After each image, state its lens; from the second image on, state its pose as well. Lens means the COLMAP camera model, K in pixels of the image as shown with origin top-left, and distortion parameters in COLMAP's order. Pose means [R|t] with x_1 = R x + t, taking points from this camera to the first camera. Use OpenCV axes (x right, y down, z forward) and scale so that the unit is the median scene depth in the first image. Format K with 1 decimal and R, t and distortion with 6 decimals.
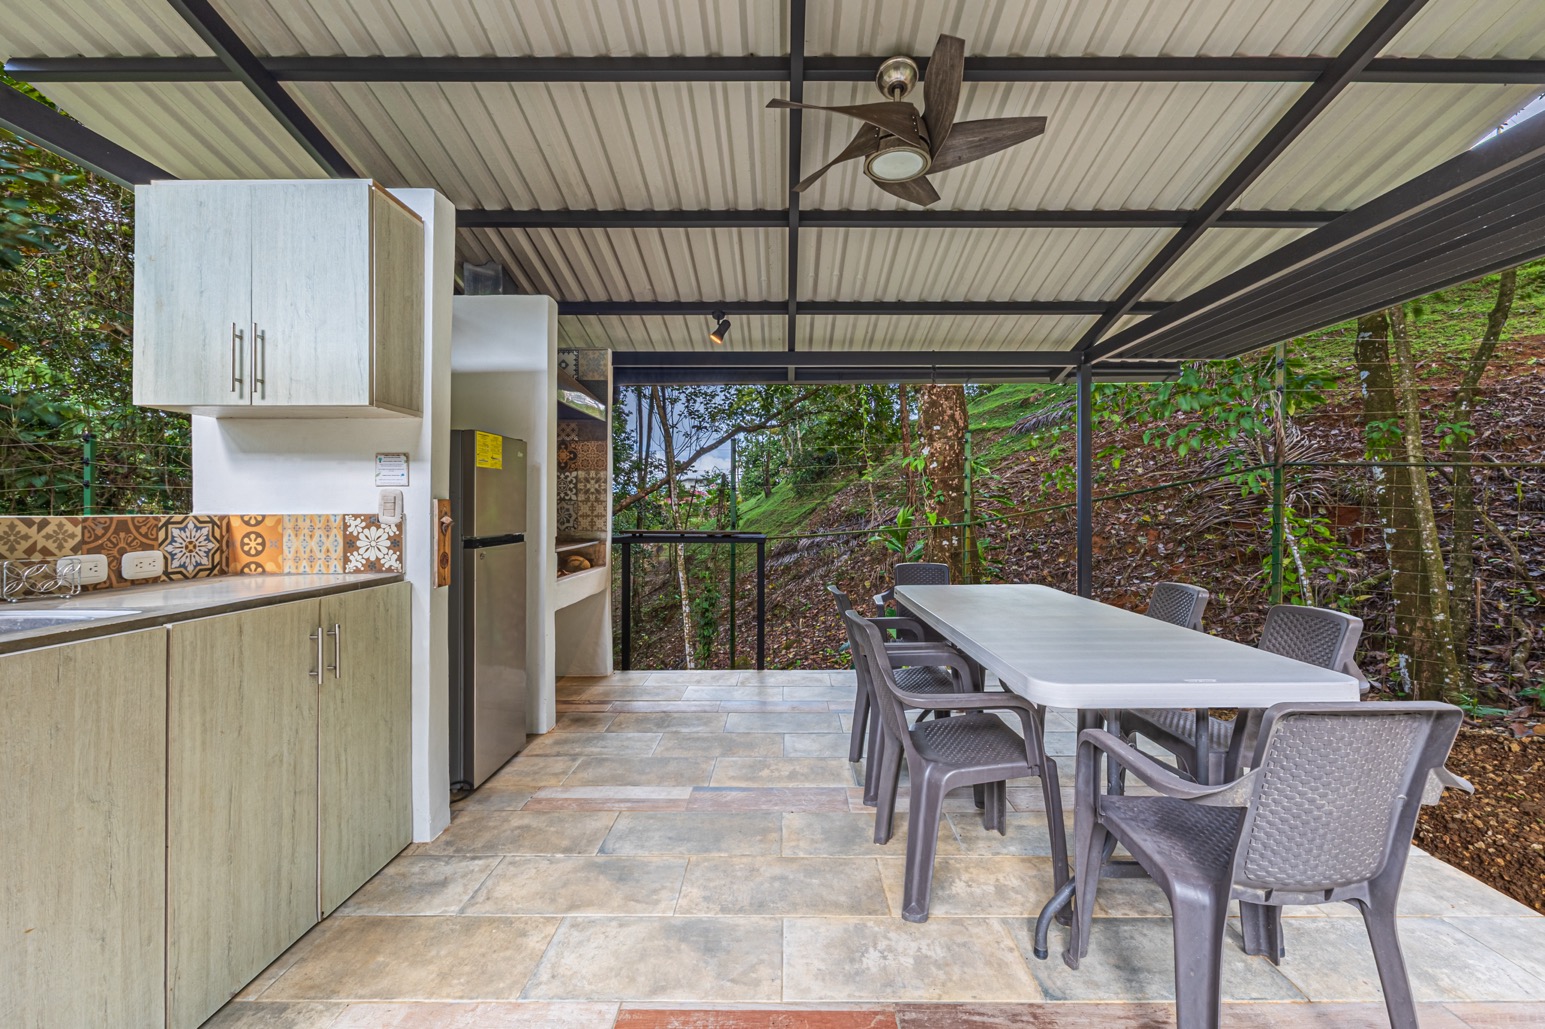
lens RADIAL K [[612.9, 0, 769.0], [0, 612.9, 503.7], [0, 0, 1]] dist [-0.001217, 0.000186]
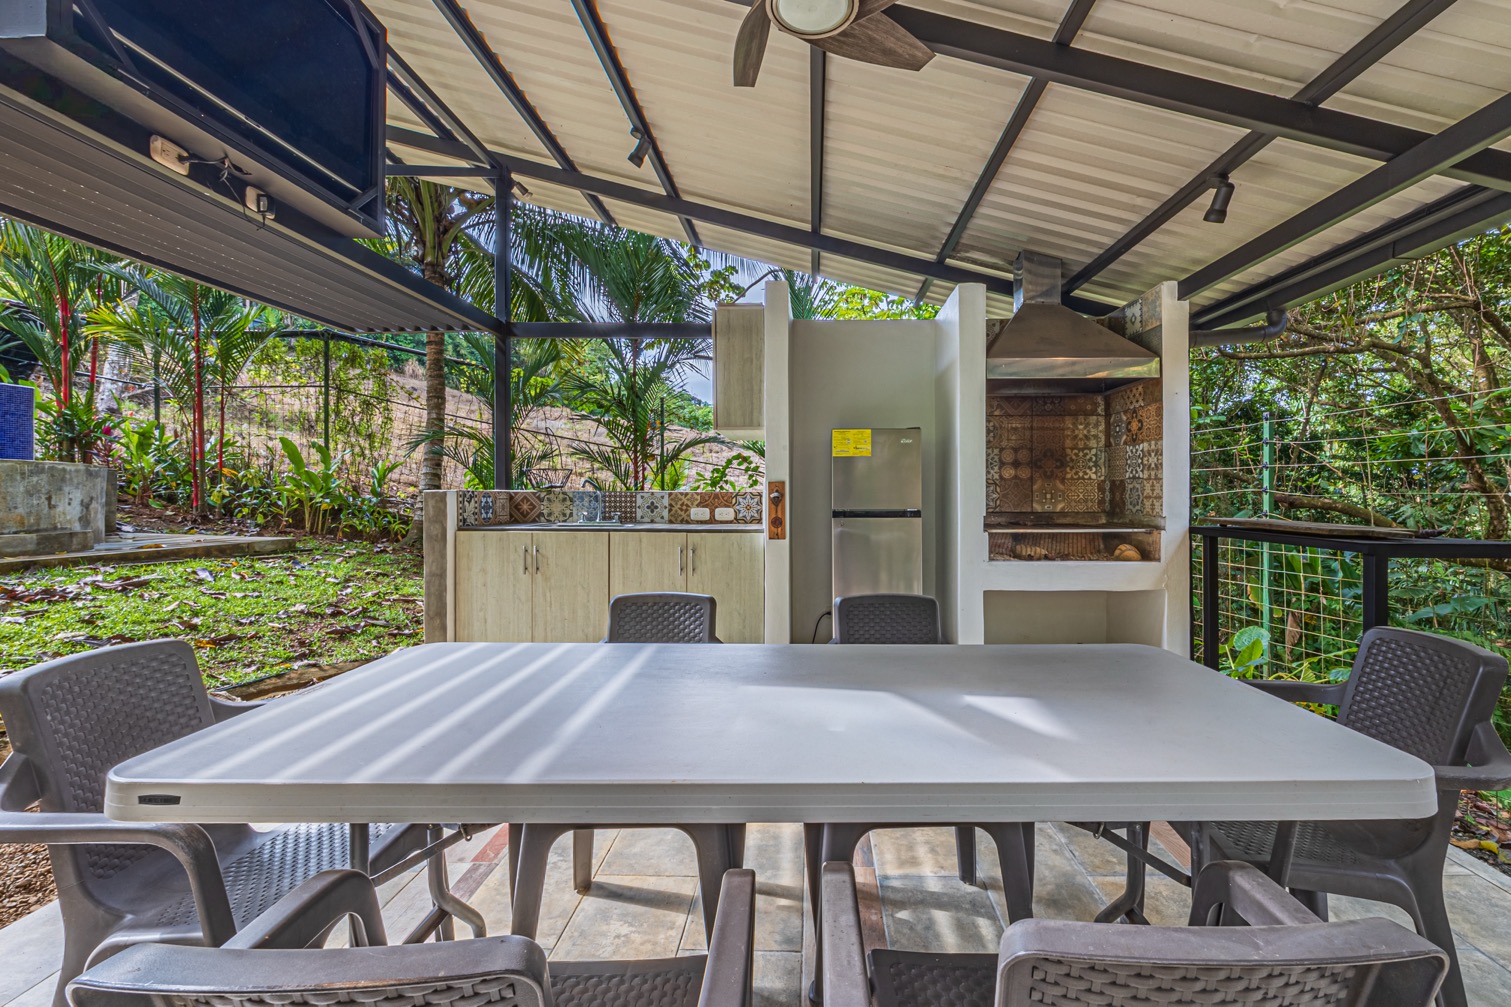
lens RADIAL K [[599.4, 0, 752.1], [0, 599.4, 493.0], [0, 0, 1]] dist [-0.001217, 0.000186]
pose [[0.038430, 0.006159, -0.999242, 0.977971], [0.006822, 0.999956, 0.006425, 0.011100], [0.999238, -0.007063, 0.038386, 0.923379]]
